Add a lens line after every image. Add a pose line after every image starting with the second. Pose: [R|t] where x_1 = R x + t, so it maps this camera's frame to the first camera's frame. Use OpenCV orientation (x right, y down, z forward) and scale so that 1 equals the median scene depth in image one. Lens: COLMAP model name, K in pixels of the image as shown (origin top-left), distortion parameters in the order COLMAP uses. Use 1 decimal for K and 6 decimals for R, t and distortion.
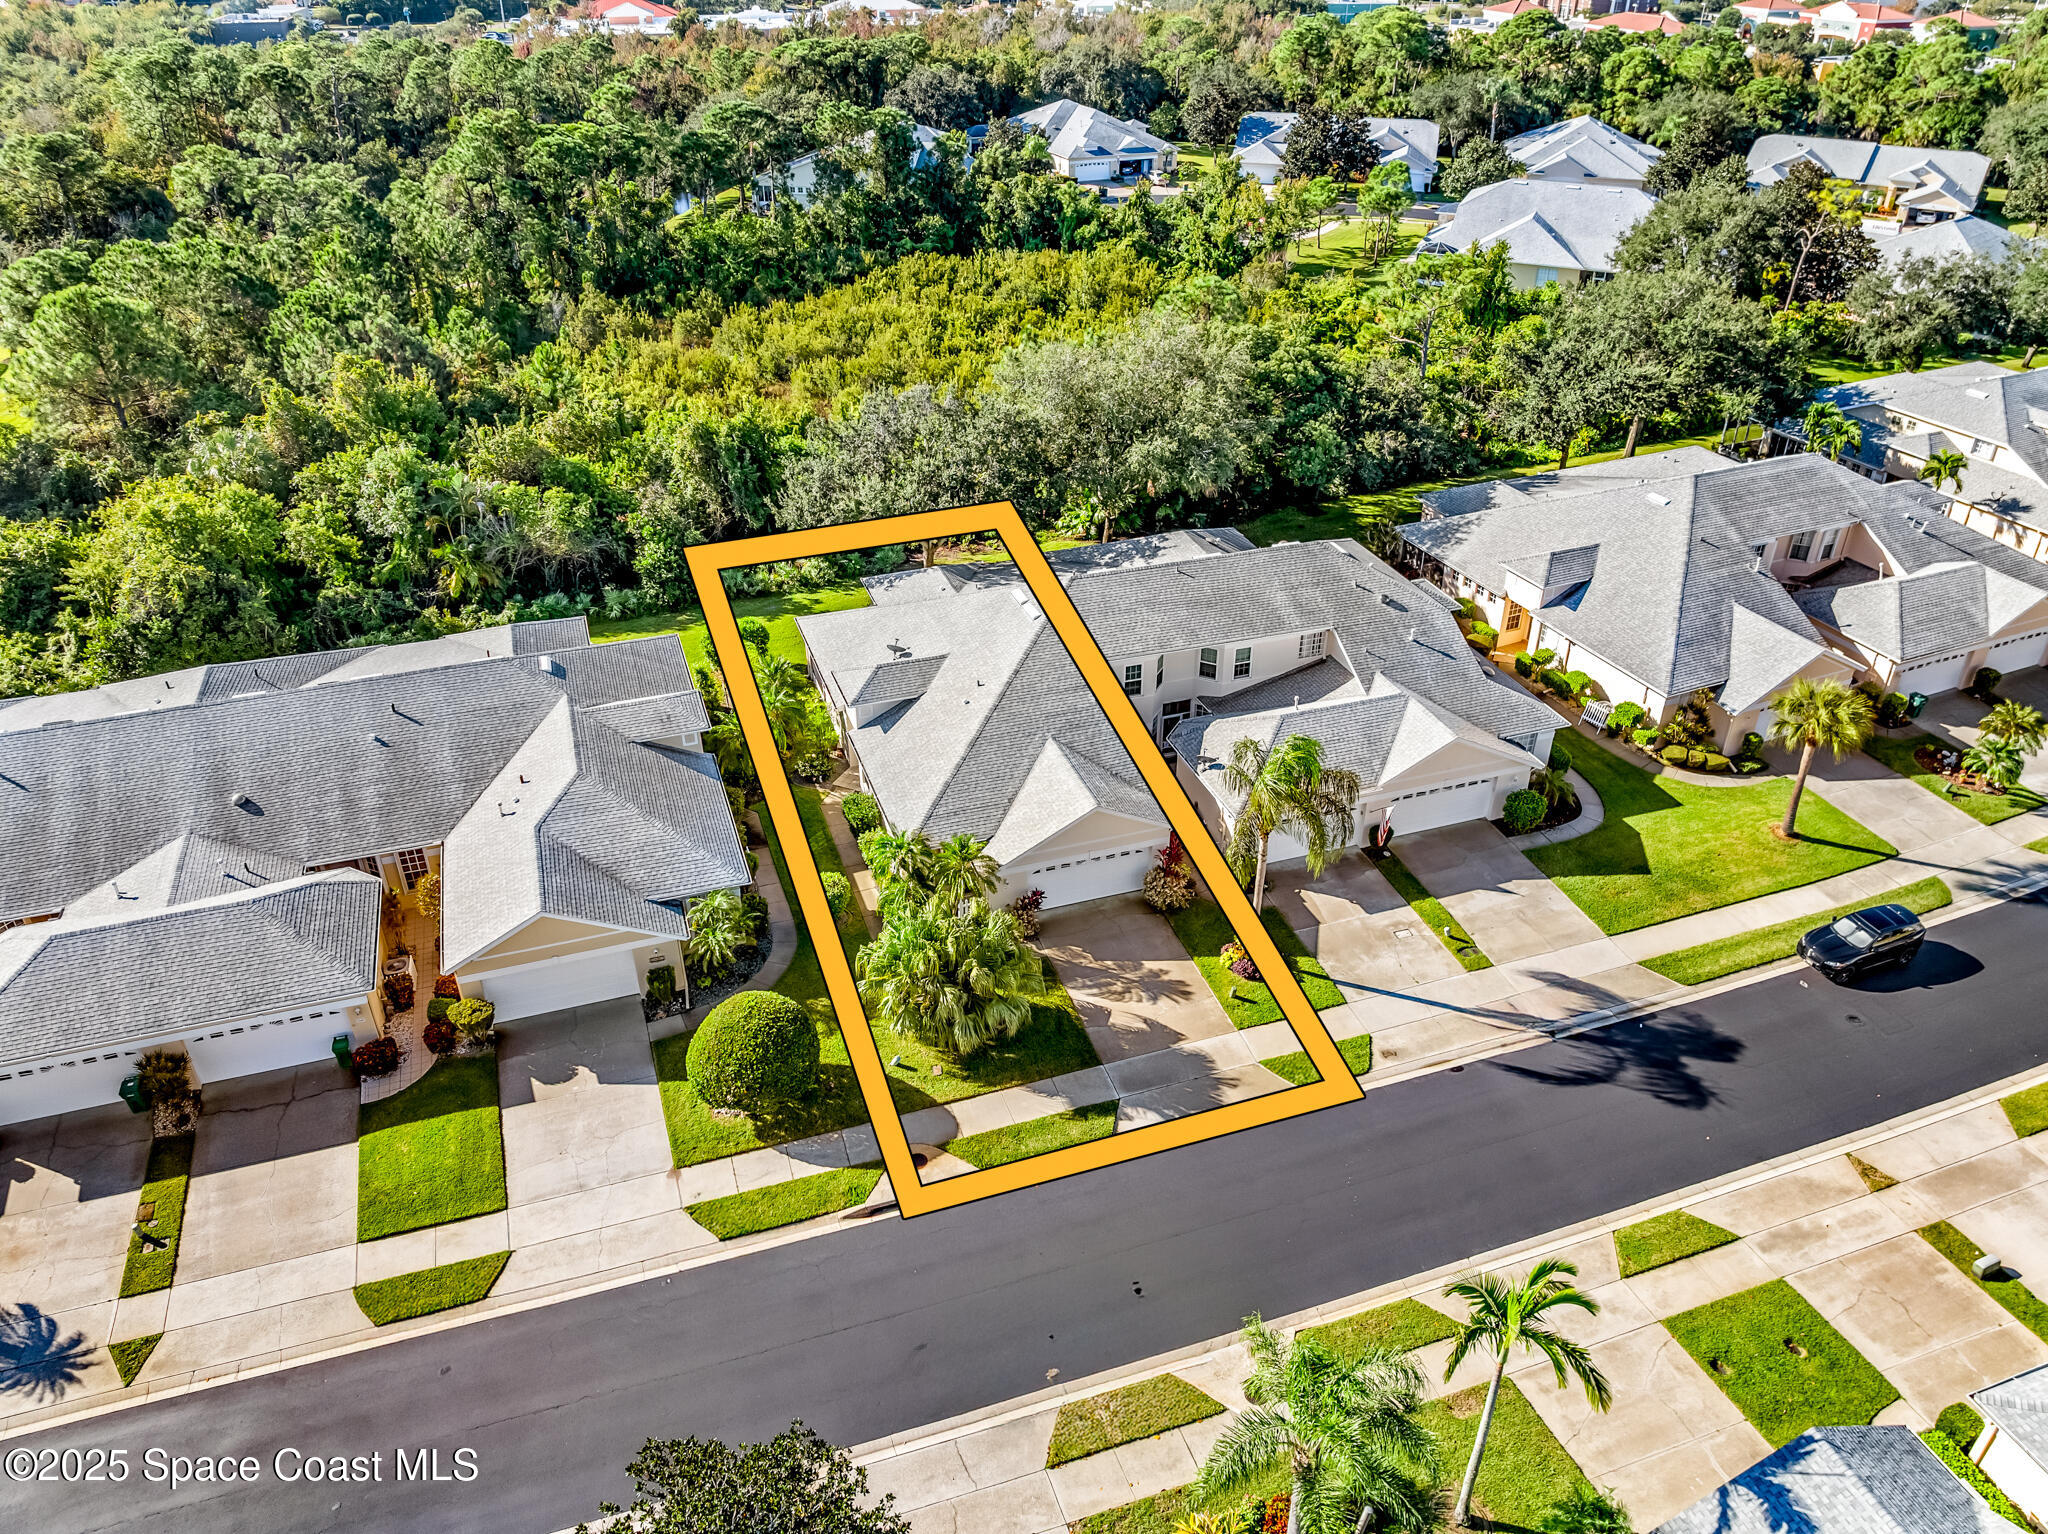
lens RADIAL K [[1448.2, 0, 1024.0], [0, 1448.2, 767.0], [0, 0, 1]] dist [-0.050614, 0.003608]
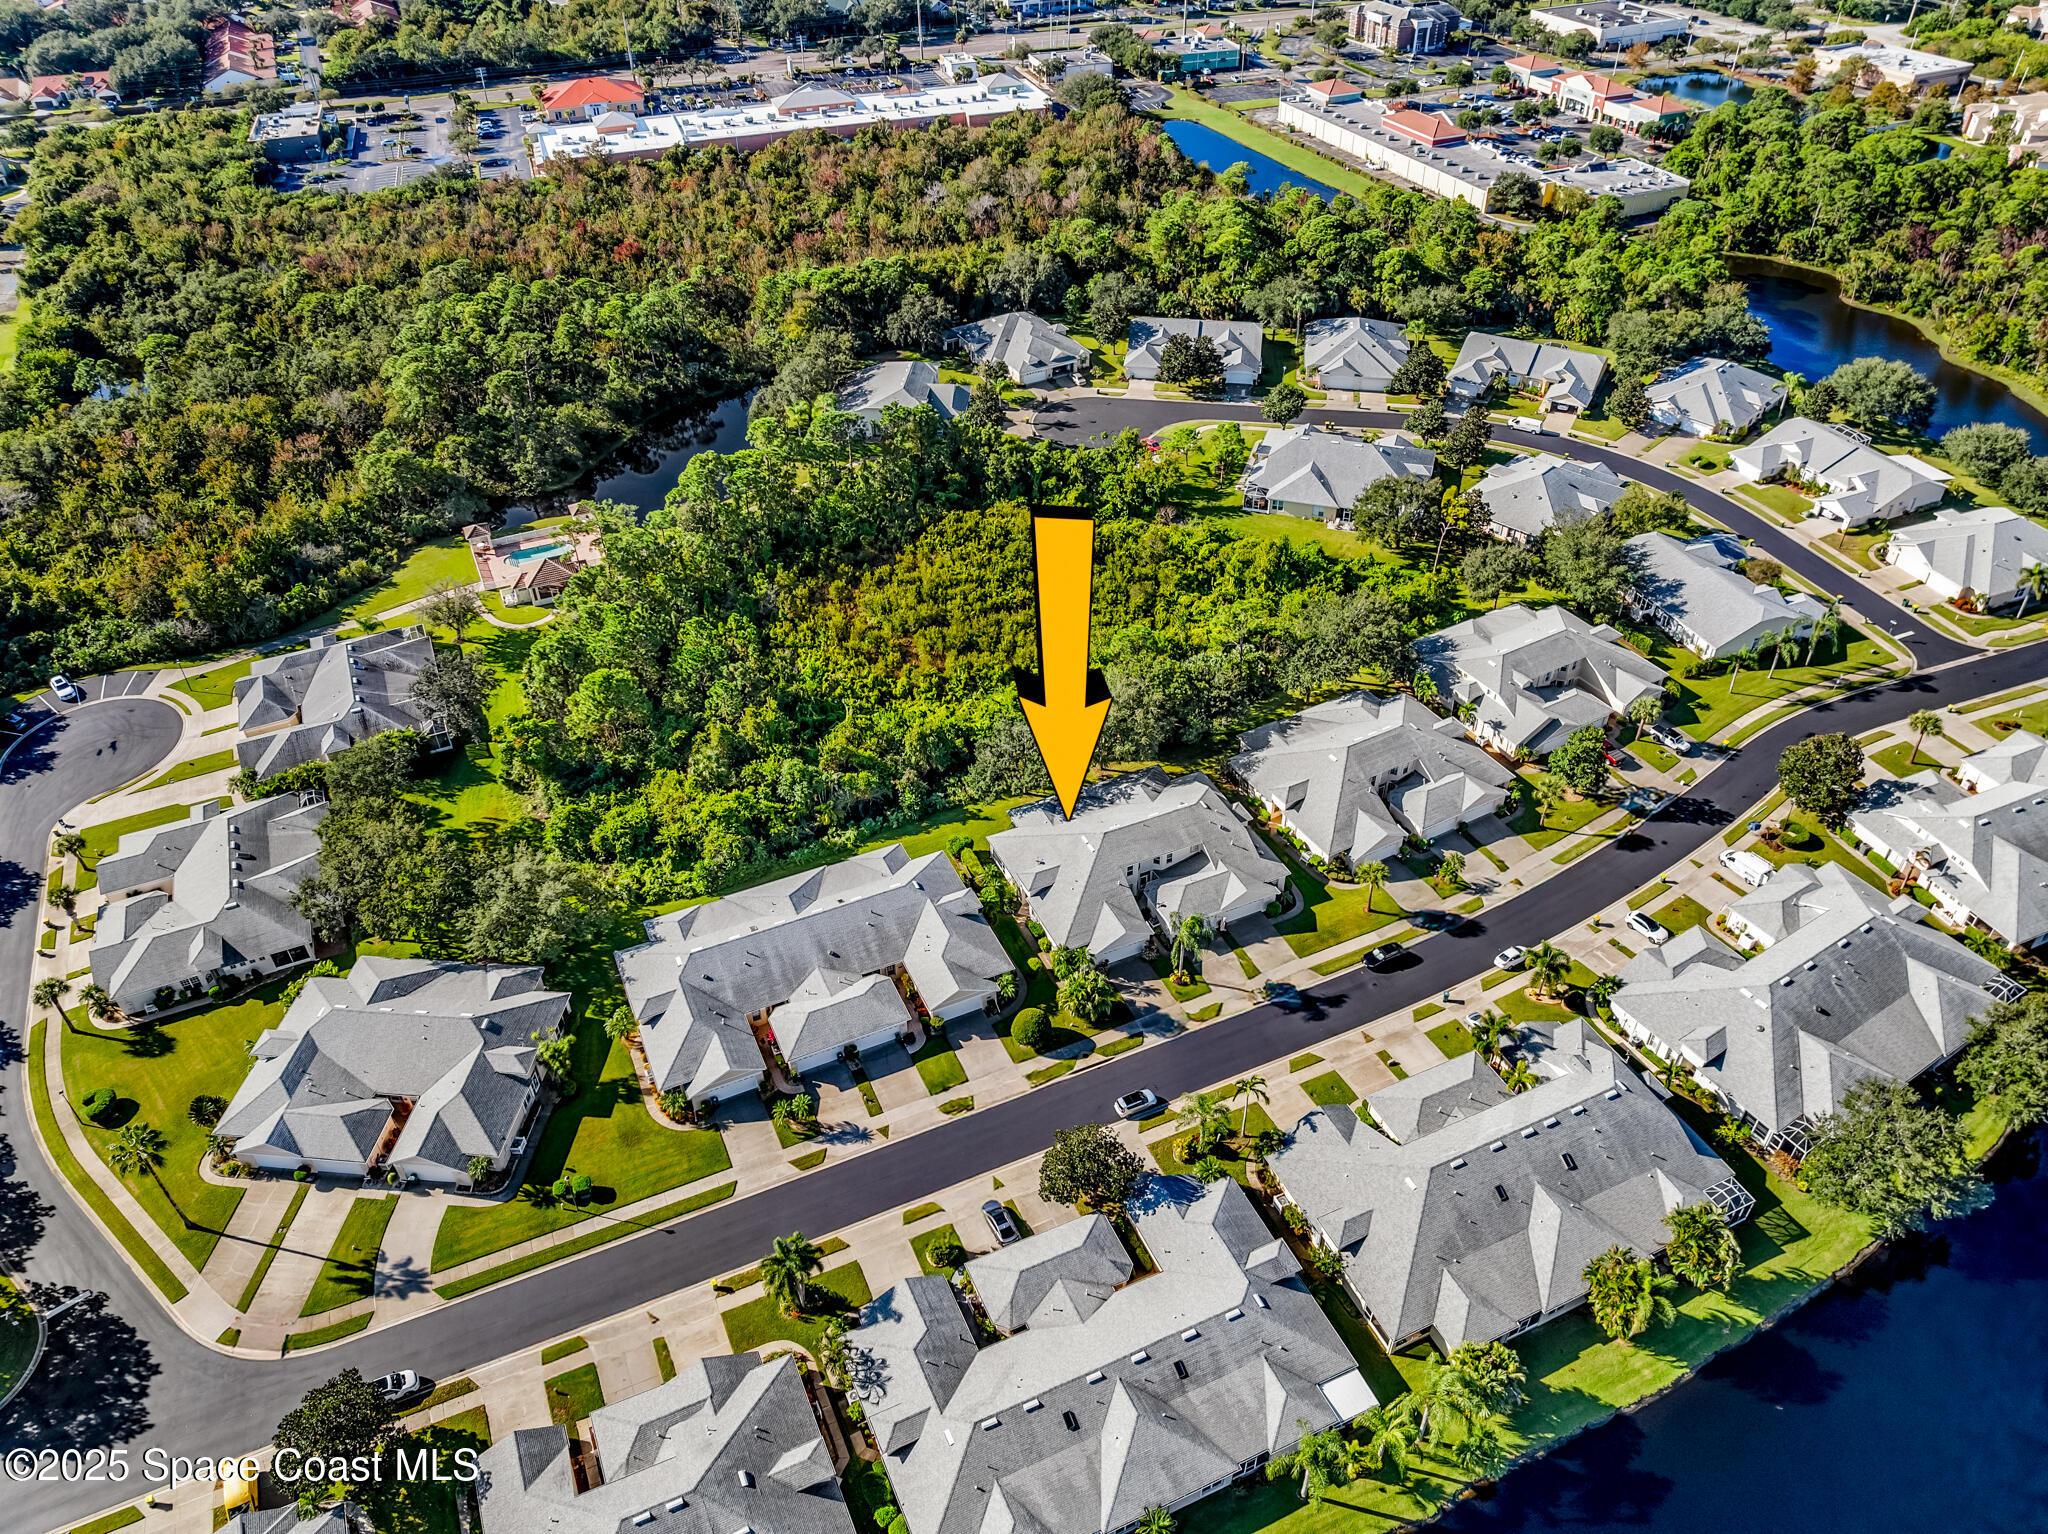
lens RADIAL K [[1448.2, 0, 1024.0], [0, 1448.2, 767.0], [0, 0, 1]] dist [-0.050614, 0.003608]
pose [[0.995081, -0.071315, 0.068761, -0.340272], [0.062632, 0.990665, 0.121082, -0.686241], [-0.076754, -0.116179, 0.990258, -1.900548]]
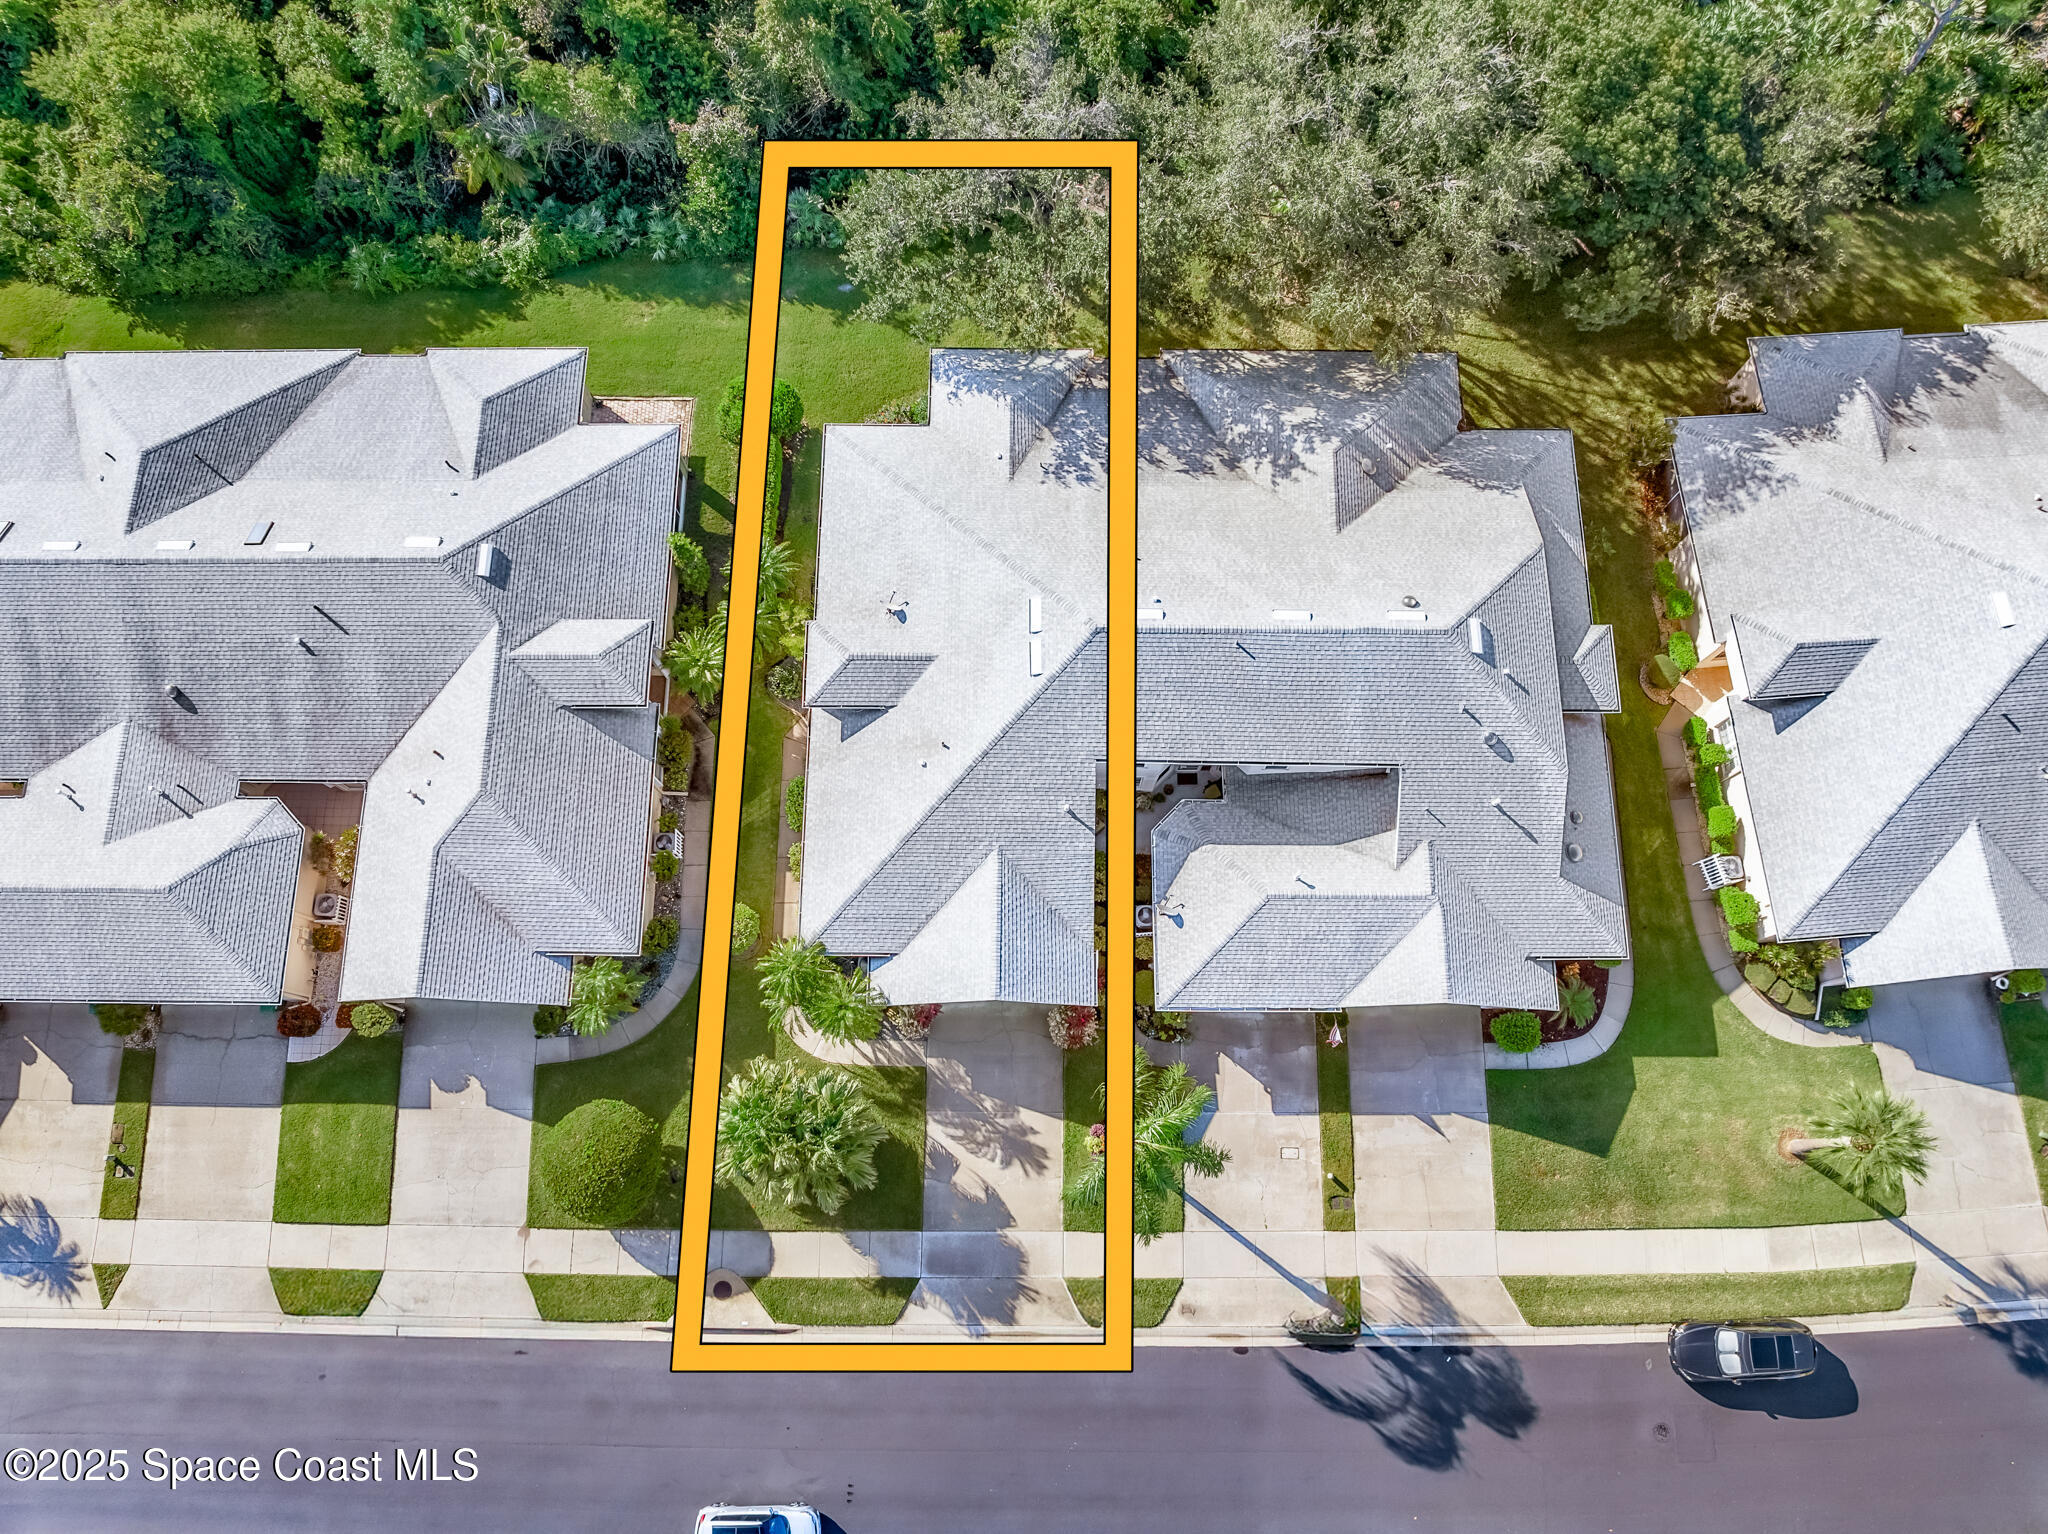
lens RADIAL K [[1448.2, 0, 1024.0], [0, 1448.2, 767.0], [0, 0, 1]] dist [-0.050614, 0.003608]
pose [[0.944989, 0.313590, -0.093048, 0.108123], [-0.169359, 0.712423, 0.681007, -0.711272], [0.279847, -0.627785, 0.726341, 0.431676]]
